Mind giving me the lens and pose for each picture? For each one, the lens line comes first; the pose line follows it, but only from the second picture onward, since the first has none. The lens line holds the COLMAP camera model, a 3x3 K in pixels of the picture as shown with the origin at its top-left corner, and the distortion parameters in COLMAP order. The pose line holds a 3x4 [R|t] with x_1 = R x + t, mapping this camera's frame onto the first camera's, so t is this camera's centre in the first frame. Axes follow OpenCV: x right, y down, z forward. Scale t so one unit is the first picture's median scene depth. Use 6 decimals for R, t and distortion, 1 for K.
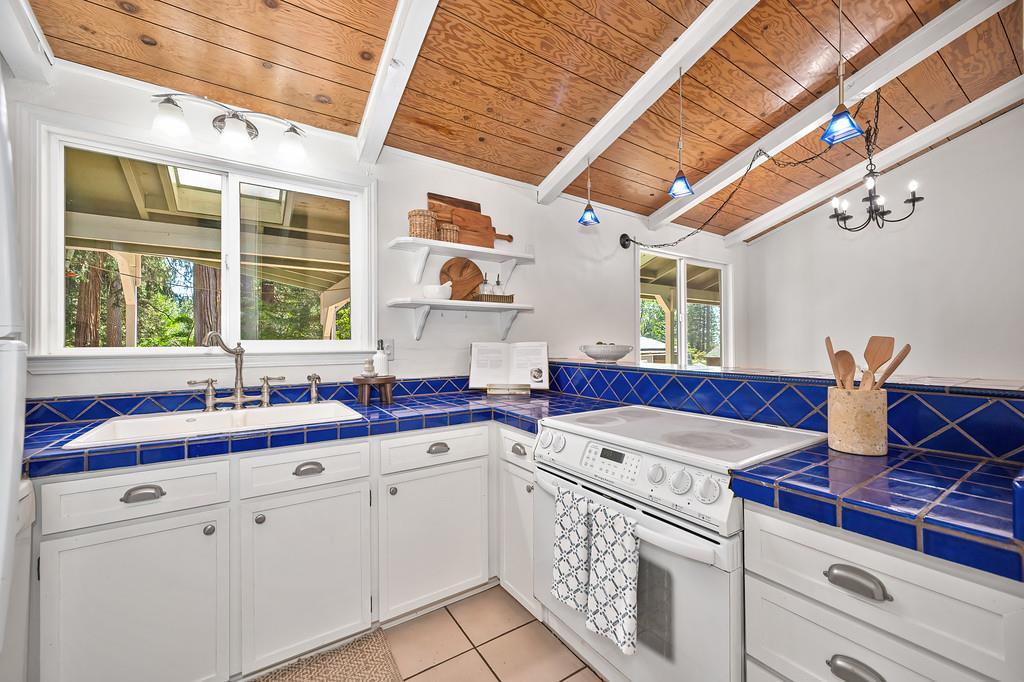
lens RADIAL K [[405.6, 0, 512.0], [0, 405.6, 341.0], [0, 0, 1]] dist [0.001231, 0.000029]
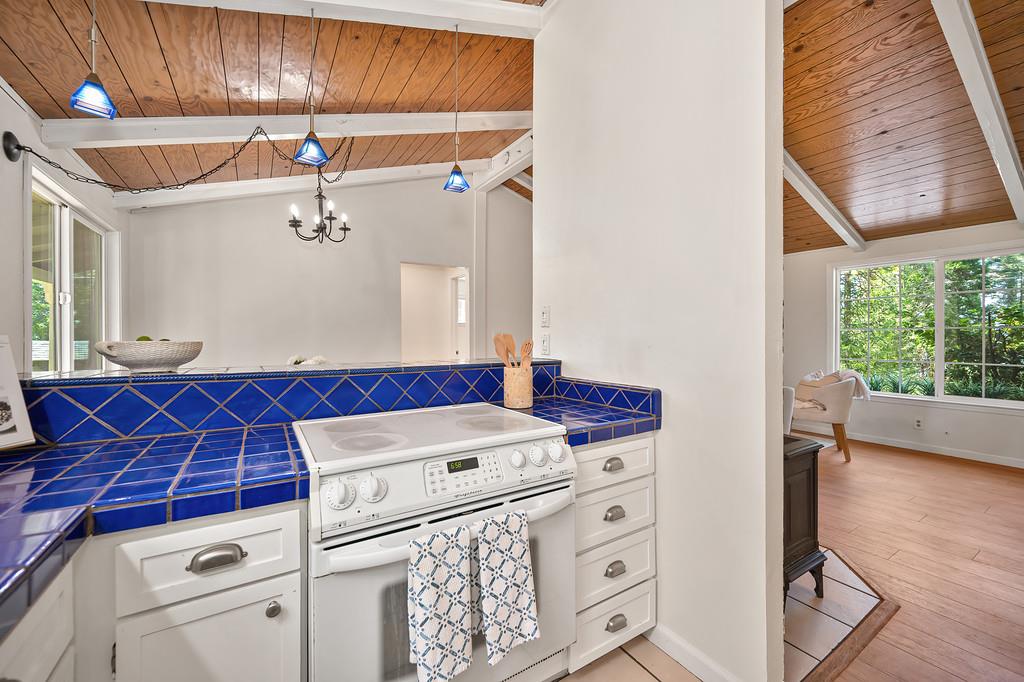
lens RADIAL K [[404.6, 0, 511.8], [0, 404.6, 336.4], [0, 0, 1]] dist [0.013242, 0.000009]
pose [[0.021399, 0.001754, 0.999769, -0.610306], [-0.006223, 0.999979, -0.001621, 0.000332], [-0.999752, -0.006187, 0.021410, 0.834126]]
